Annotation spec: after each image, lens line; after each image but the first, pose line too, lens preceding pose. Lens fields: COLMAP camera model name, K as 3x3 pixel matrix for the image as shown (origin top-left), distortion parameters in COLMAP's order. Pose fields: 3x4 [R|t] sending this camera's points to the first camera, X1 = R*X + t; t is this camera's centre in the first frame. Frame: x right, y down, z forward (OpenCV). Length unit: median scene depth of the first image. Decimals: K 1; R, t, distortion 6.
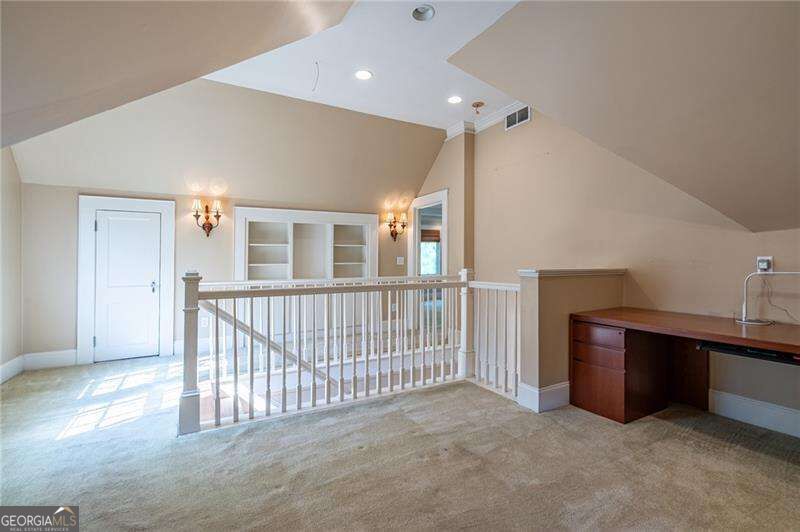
lens RADIAL K [[365.0, 0, 398.7], [0, 365.0, 256.7], [0, 0, 1]] dist [-0.000582, 0.000375]
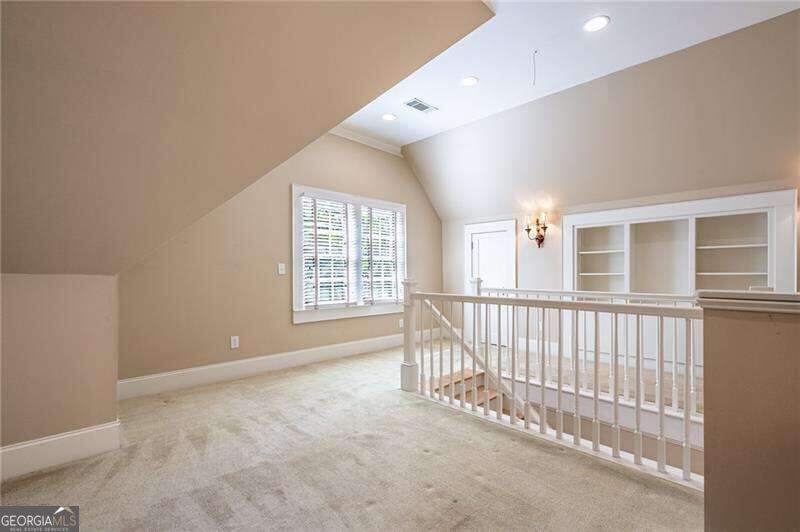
lens RADIAL K [[390.3, 0, 400.0], [0, 390.3, 266.0], [0, 0, 1]] dist [-0.000299, 0.000028]
pose [[0.237713, -0.014306, -0.971230, 0.616674], [0.009159, 0.999880, -0.012486, 0.009818], [0.971292, -0.005928, 0.237816, 0.431078]]
